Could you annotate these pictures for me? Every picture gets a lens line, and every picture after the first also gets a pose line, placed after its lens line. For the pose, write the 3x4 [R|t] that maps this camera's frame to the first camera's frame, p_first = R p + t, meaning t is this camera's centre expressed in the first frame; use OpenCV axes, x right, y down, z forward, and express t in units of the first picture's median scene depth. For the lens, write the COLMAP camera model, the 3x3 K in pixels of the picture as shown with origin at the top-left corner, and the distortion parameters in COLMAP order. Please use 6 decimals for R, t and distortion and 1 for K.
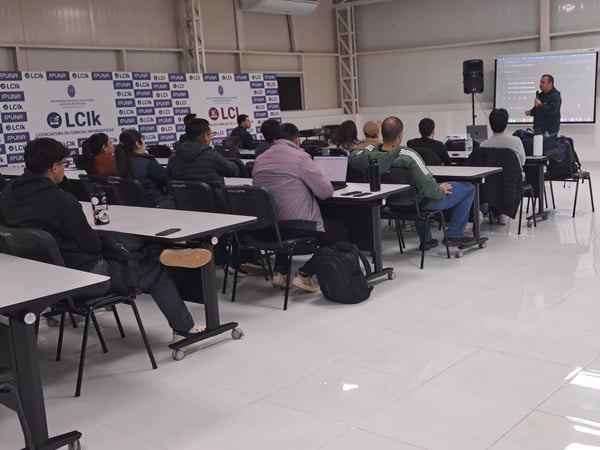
lens RADIAL K [[797.8, 0, 299.9], [0, 797.8, 209.7], [0, 0, 1]] dist [0.115897, -0.076225]
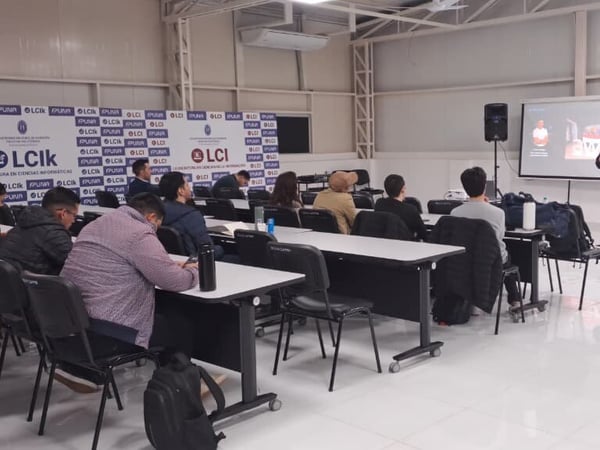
lens RADIAL K [[779.1, 0, 285.5], [0, 779.1, 208.7], [0, 0, 1]] dist [0.110809, -0.099095]
pose [[0.994343, 0.037041, -0.099548, 0.080203], [-0.041534, 0.998192, -0.043451, -0.025505], [0.097759, 0.047340, 0.994084, 0.134640]]
